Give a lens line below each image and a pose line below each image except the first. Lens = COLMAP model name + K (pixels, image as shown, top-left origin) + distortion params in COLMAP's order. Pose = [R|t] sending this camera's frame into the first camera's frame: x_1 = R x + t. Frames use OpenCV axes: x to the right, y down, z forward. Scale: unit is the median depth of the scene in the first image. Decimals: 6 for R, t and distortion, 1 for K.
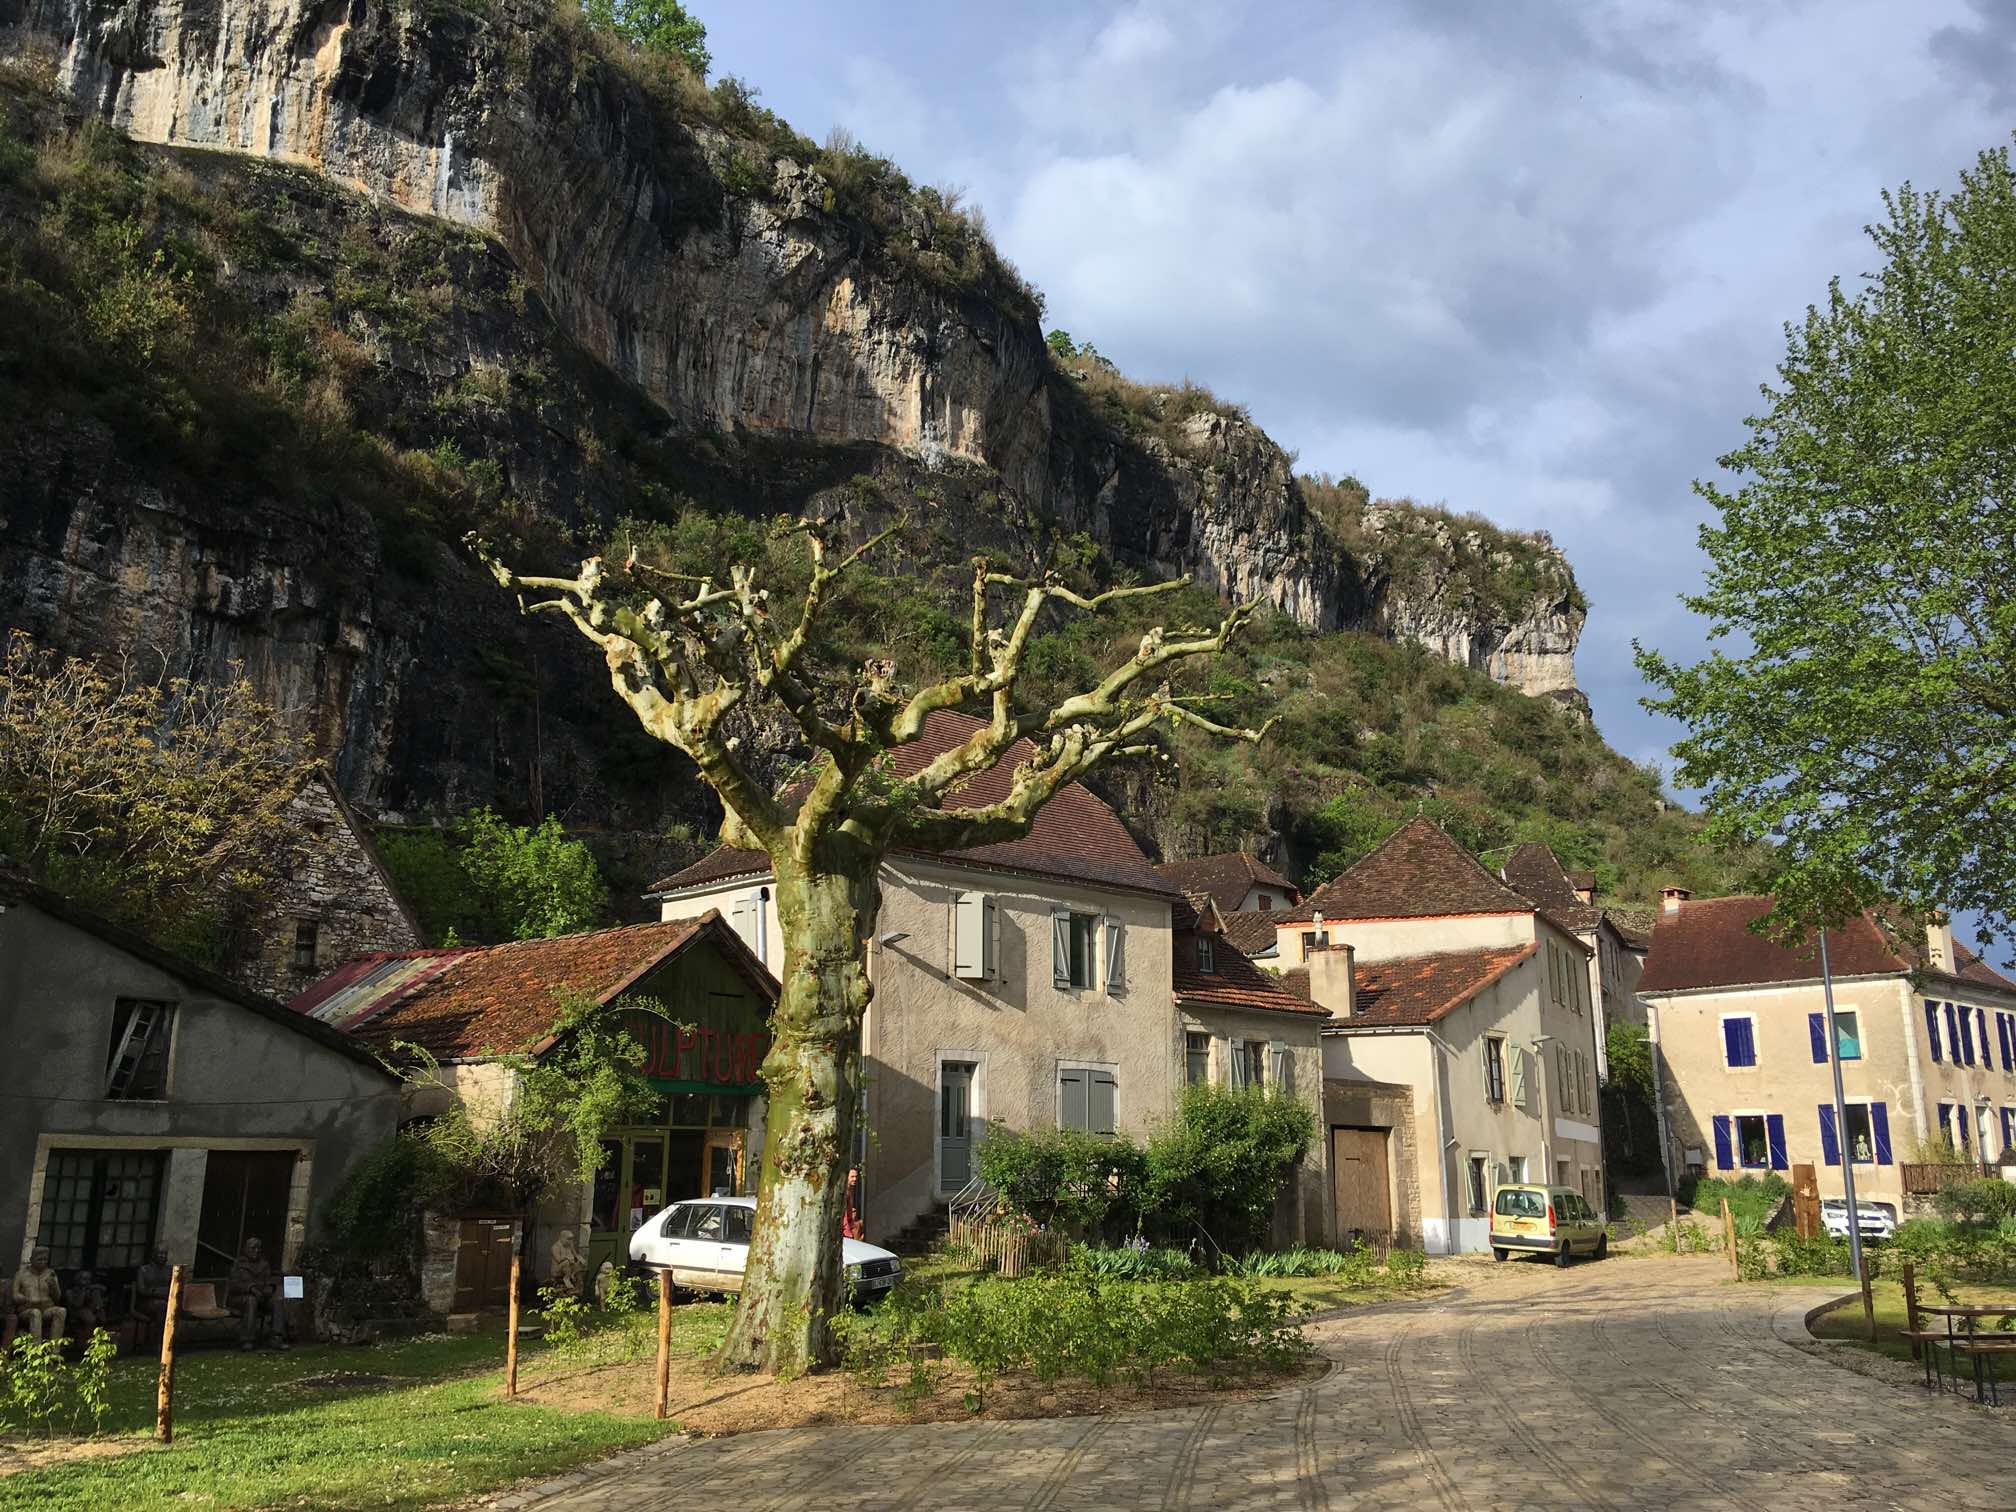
lens RADIAL K [[1649.7, 0, 1016.9], [0, 1649.7, 759.9], [0, 0, 1]] dist [0.120142, -0.178321]
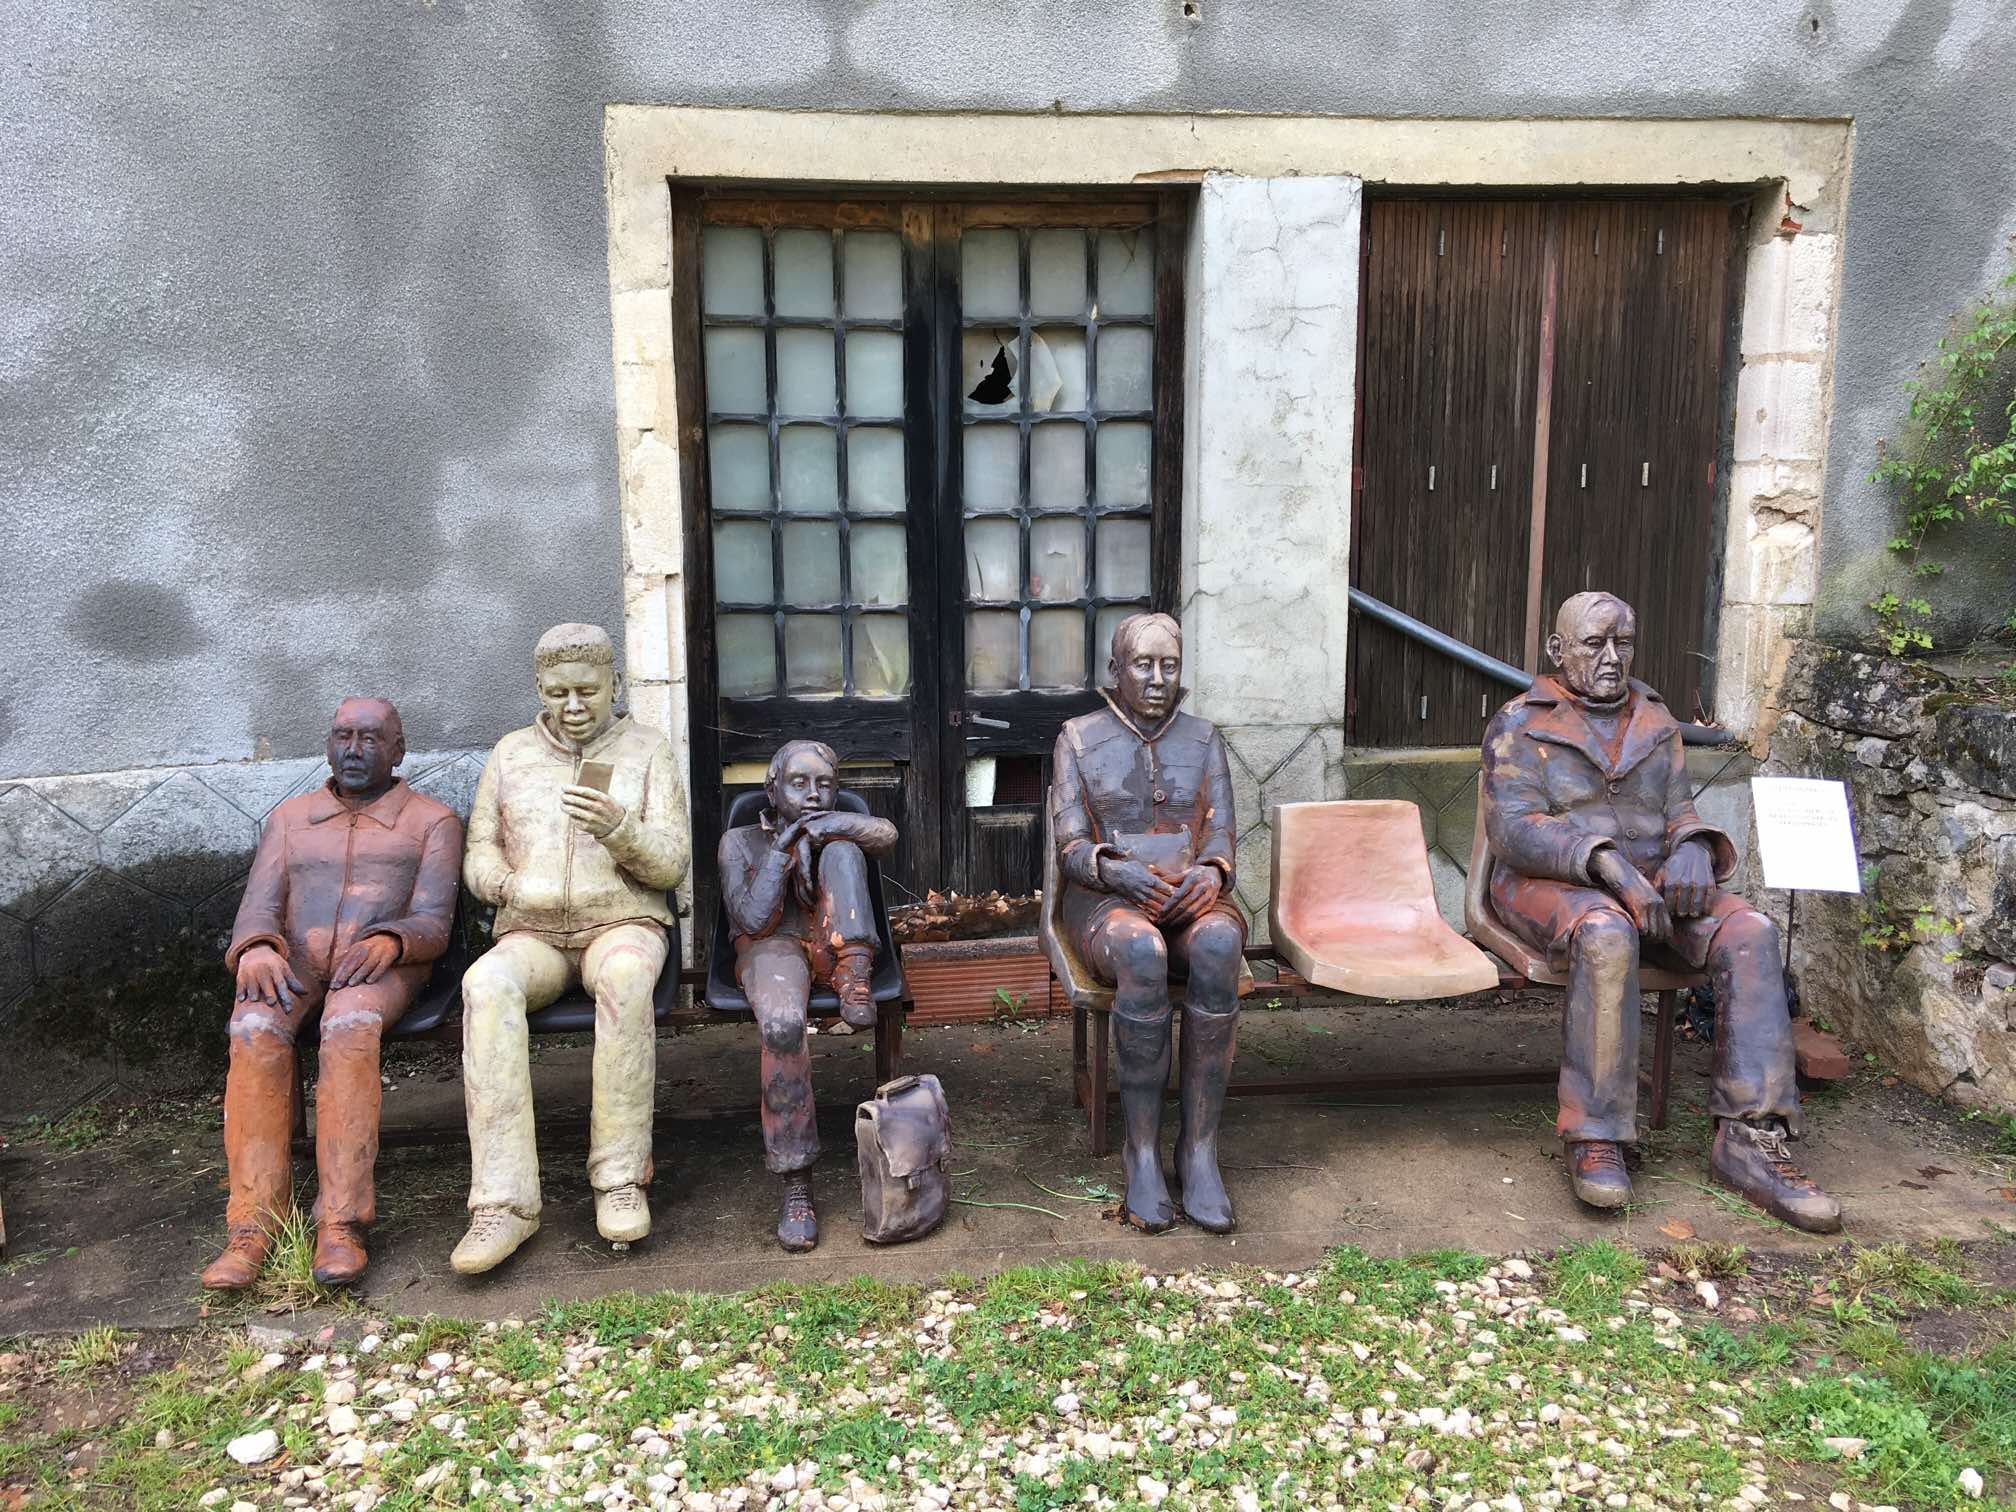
lens RADIAL K [[1649.7, 0, 1016.9], [0, 1649.7, 759.9], [0, 0, 1]] dist [0.120142, -0.178321]
pose [[0.744536, 0.102306, -0.659697, -0.122813], [0.168985, 0.927123, 0.334495, 0.074258], [0.645841, -0.360522, 0.672988, 0.269369]]
